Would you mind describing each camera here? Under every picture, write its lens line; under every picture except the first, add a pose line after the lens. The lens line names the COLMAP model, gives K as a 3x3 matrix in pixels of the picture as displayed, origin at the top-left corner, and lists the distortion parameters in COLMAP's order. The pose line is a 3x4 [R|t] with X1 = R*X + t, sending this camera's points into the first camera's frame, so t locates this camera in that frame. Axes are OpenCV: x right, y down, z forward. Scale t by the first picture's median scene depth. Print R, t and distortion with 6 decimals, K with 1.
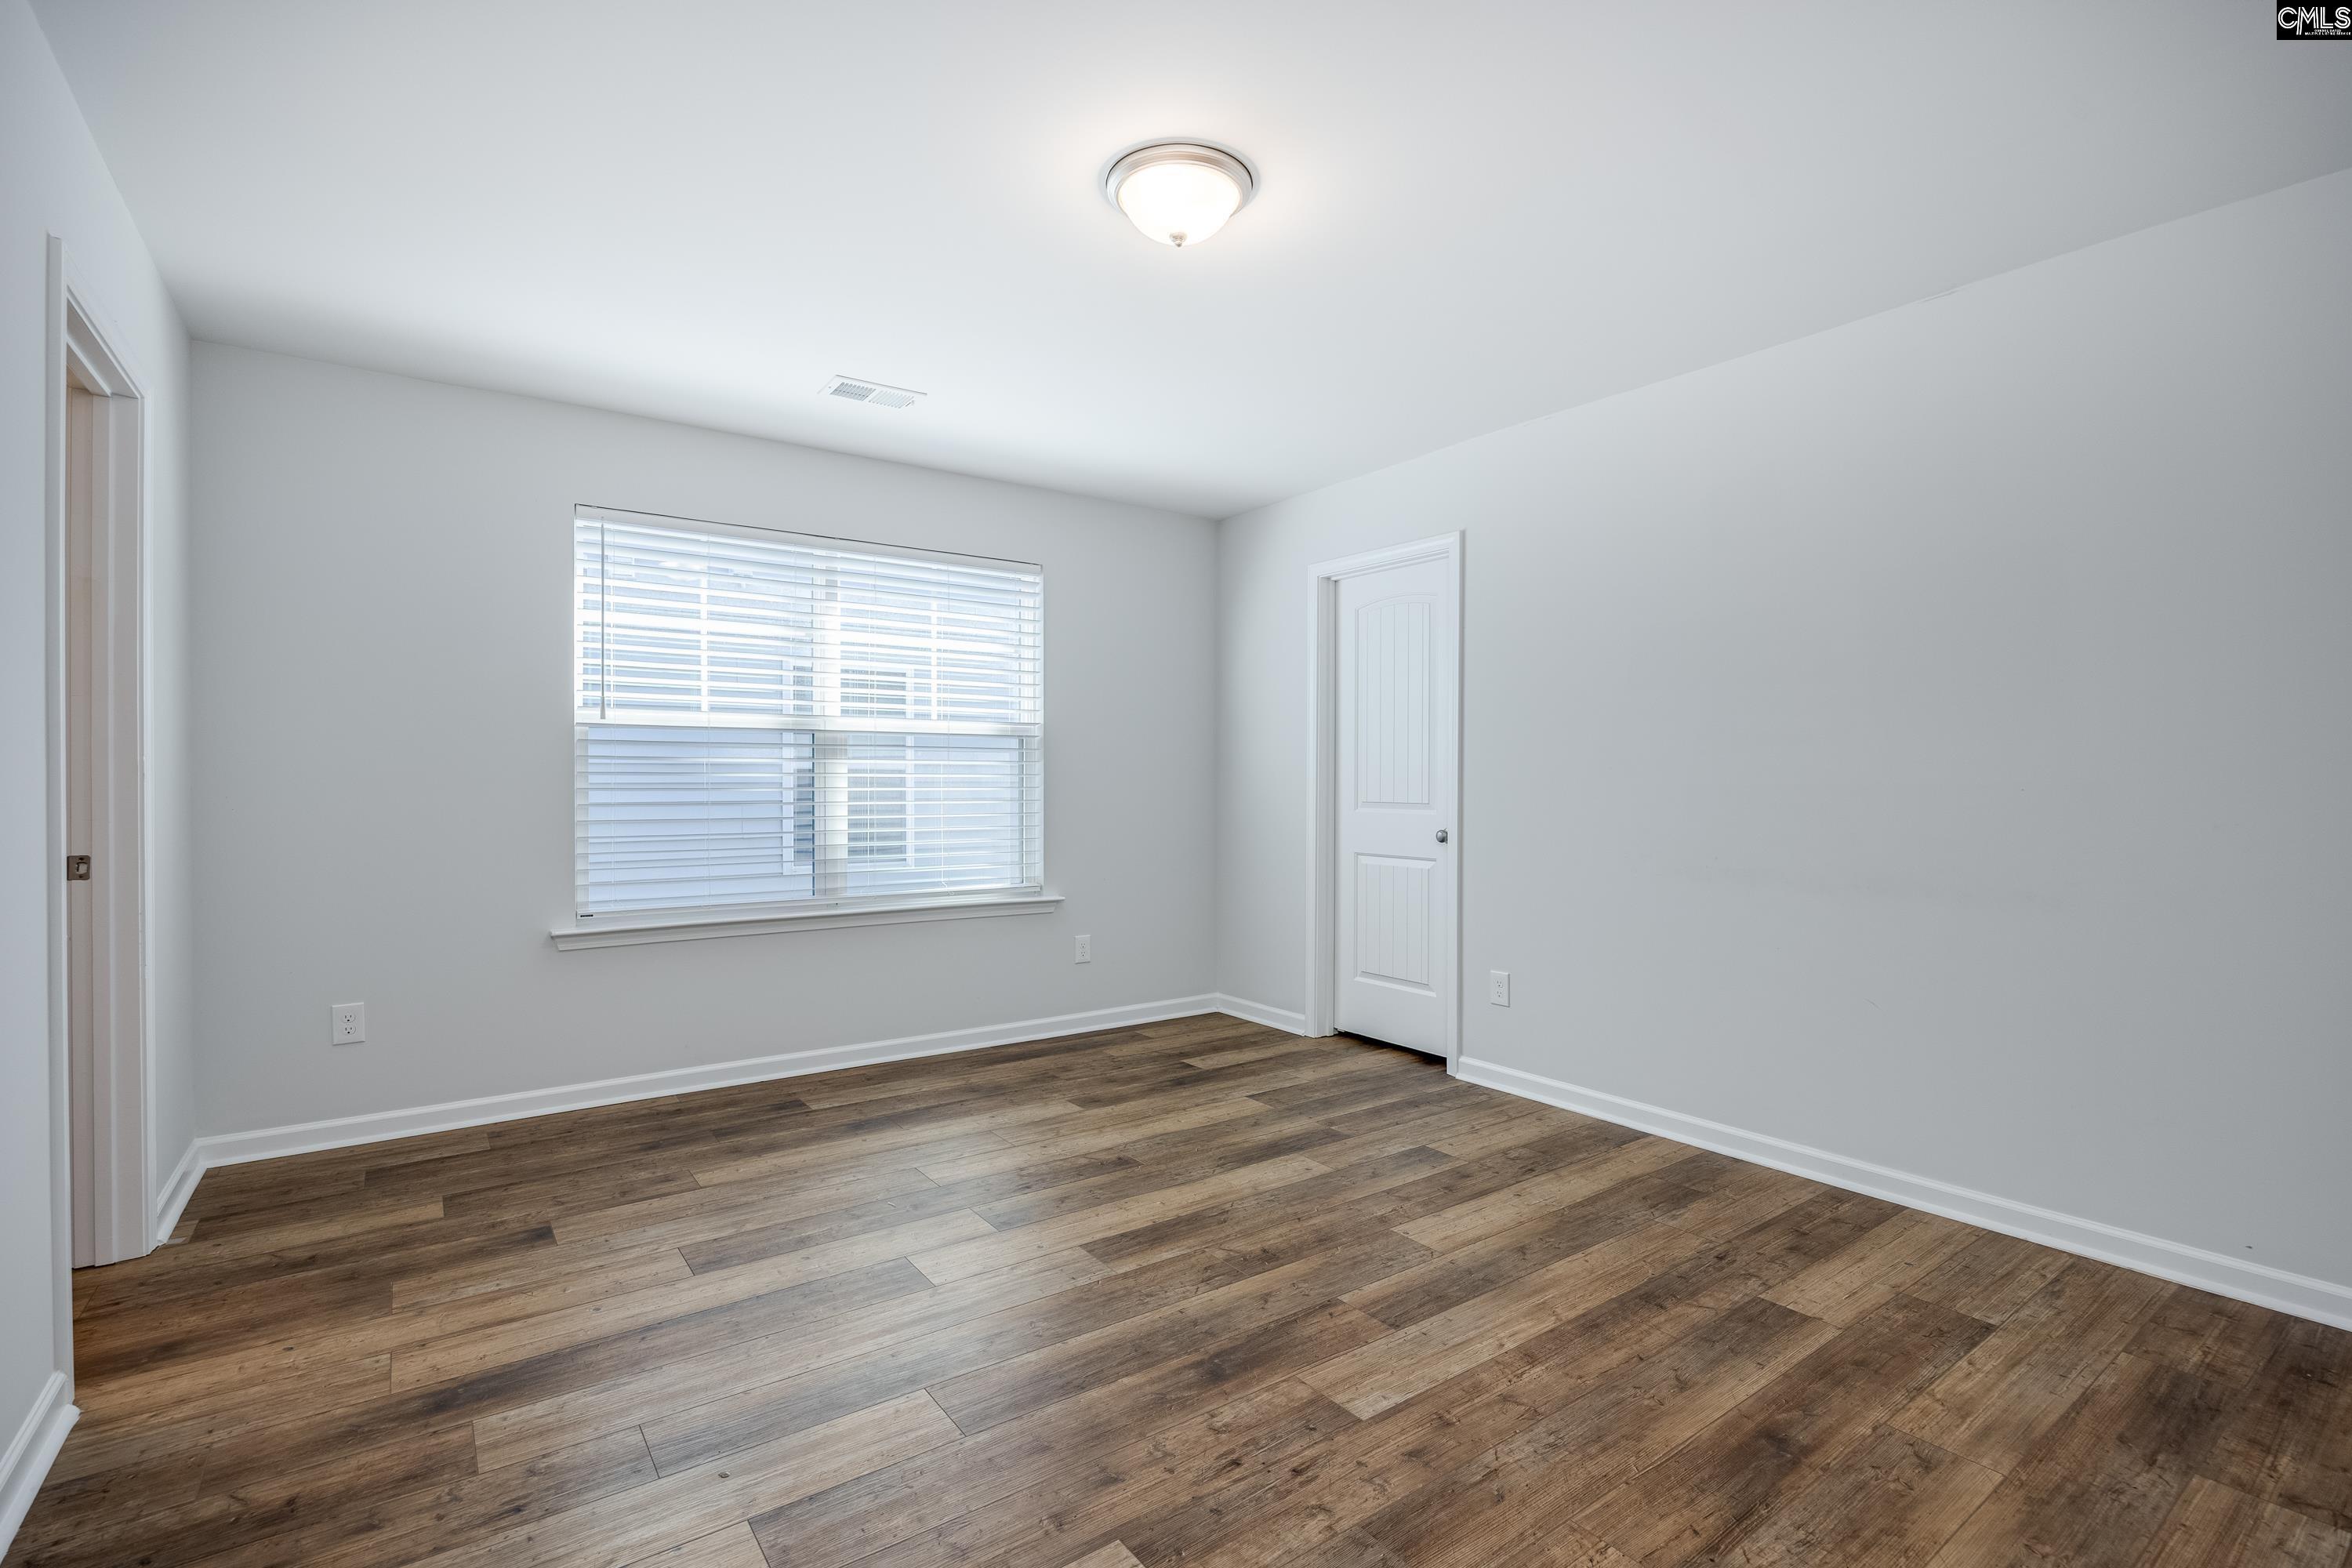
lens RADIAL K [[1070.4, 0, 1176.9], [0, 1070.4, 786.4], [0, 0, 1]] dist [-0.015017, 0.002939]
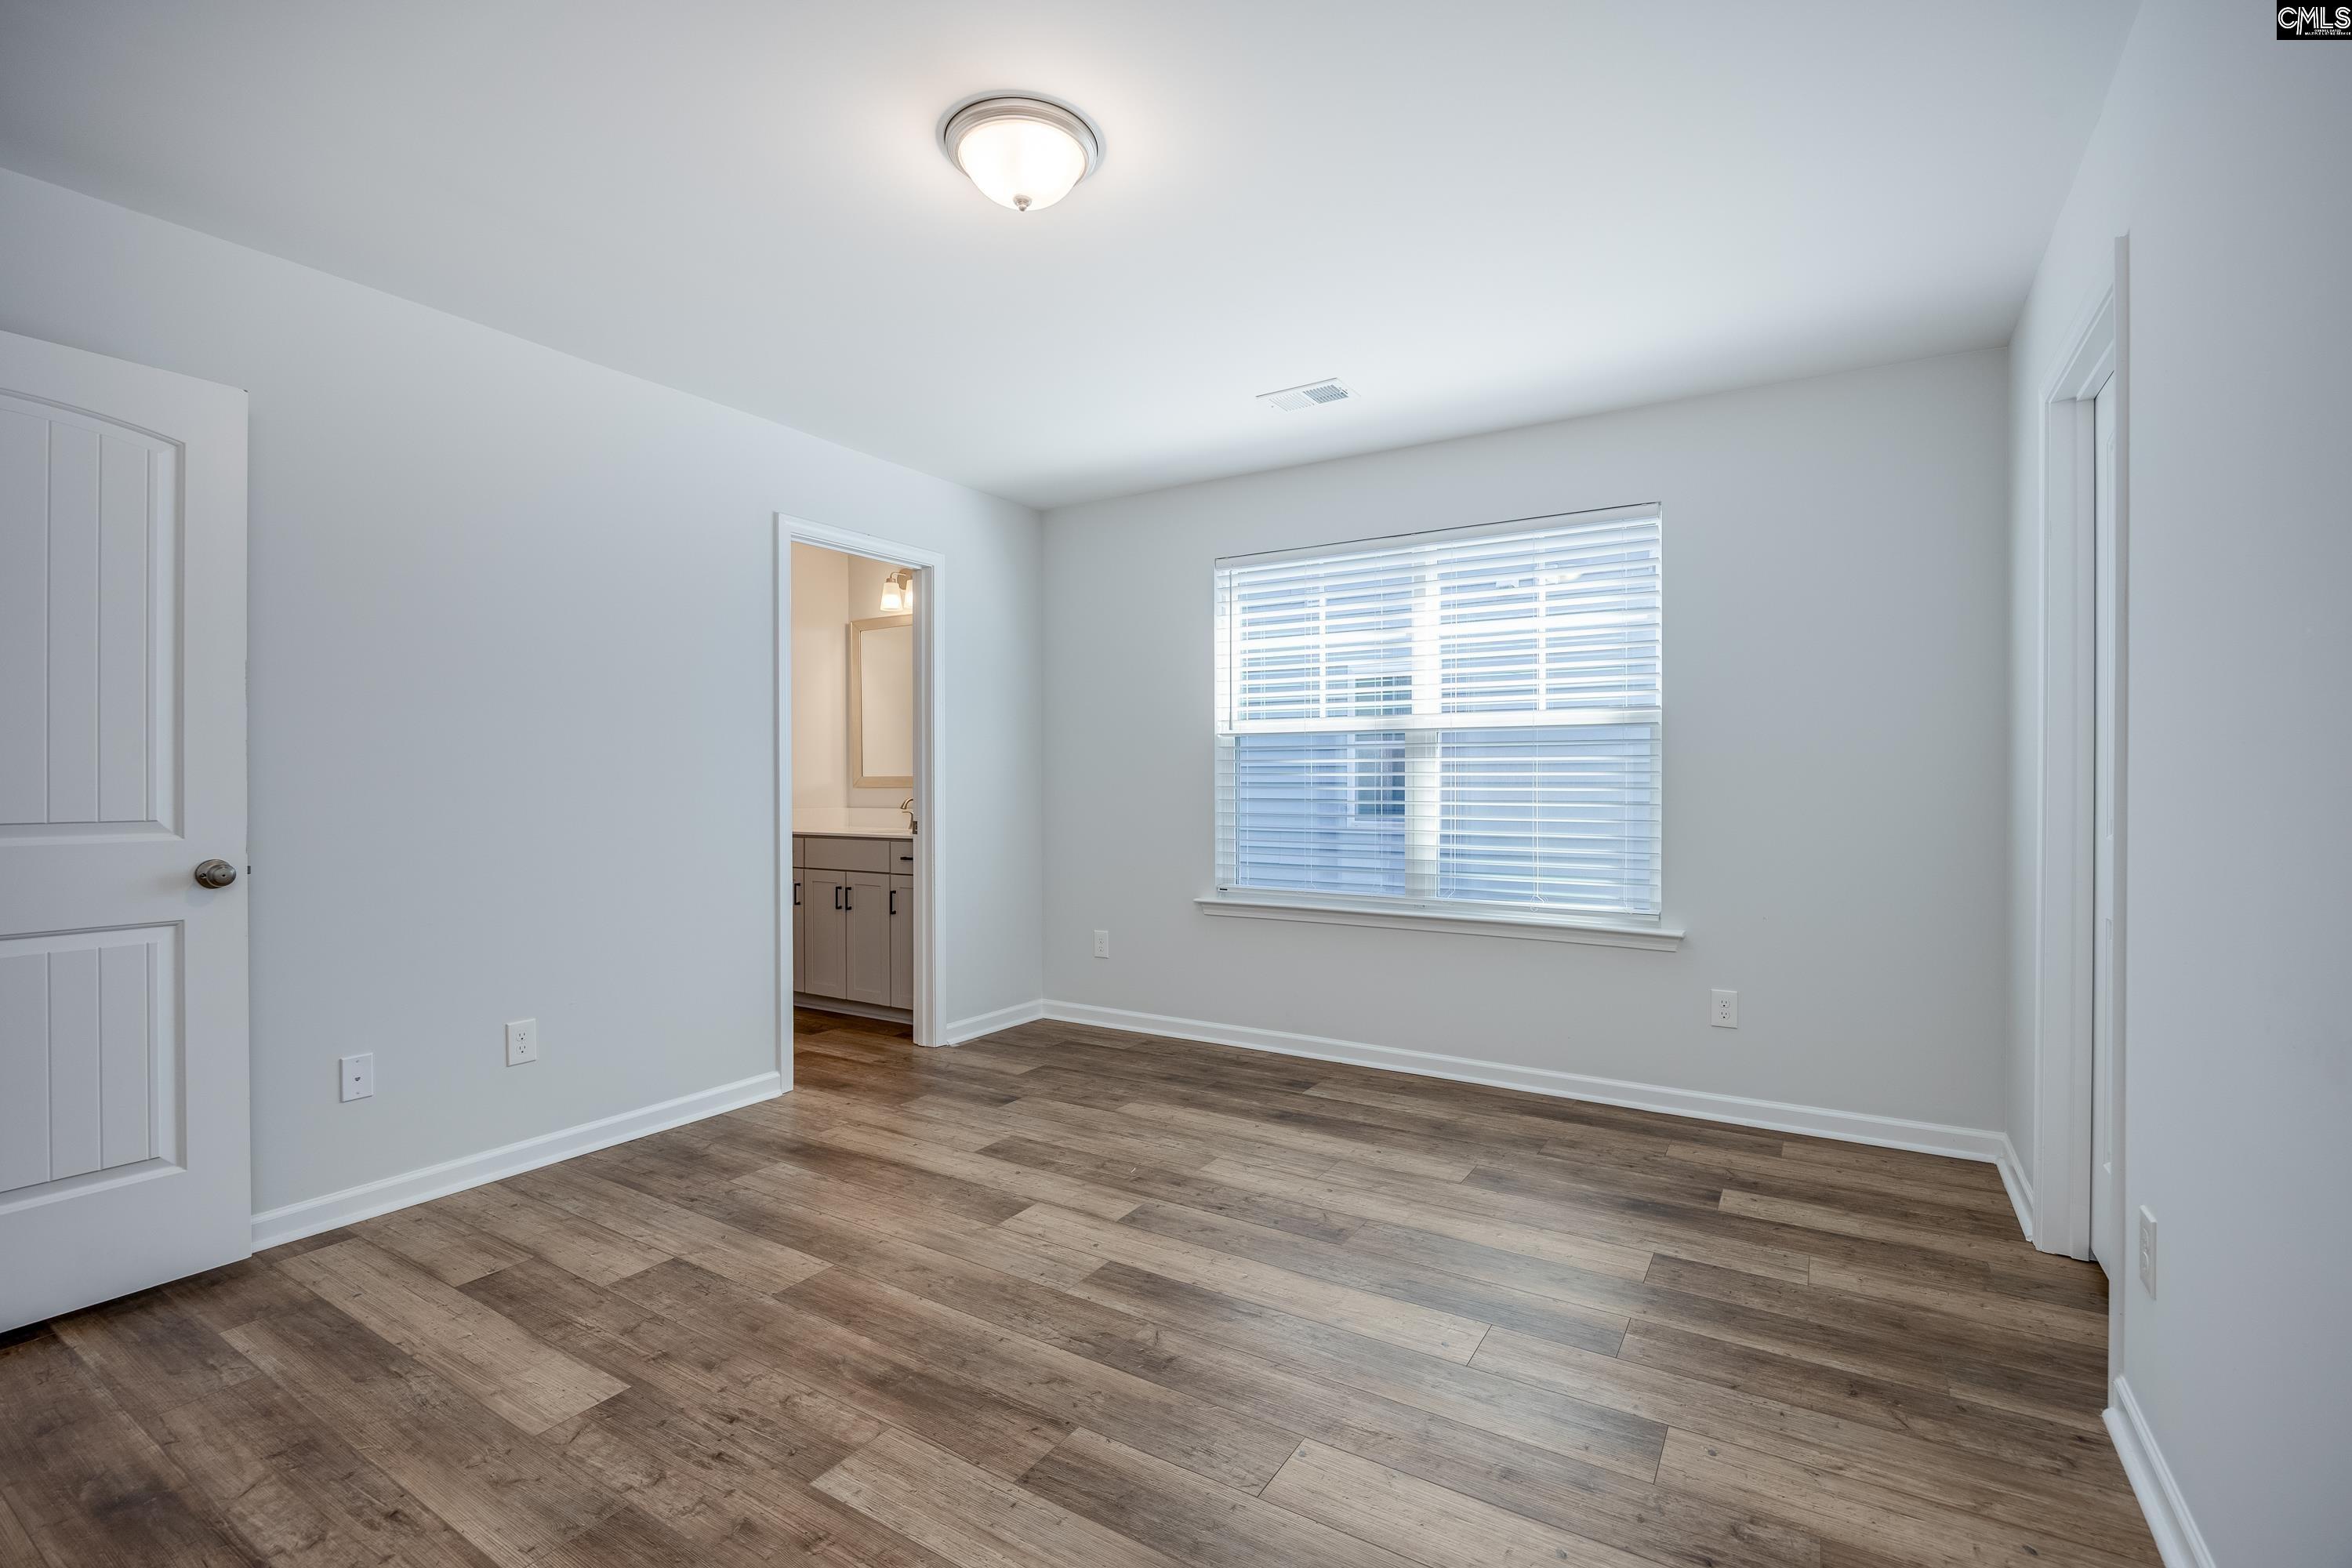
lens RADIAL K [[1070.4, 0, 1179.9], [0, 1070.4, 787.8], [0, 0, 1]] dist [-0.015017, 0.002939]
pose [[0.375093, 0.007951, -0.926953, 0.587779], [-0.003175, 0.999968, 0.007292, -0.005384], [0.926982, 0.000208, 0.375106, 0.492294]]
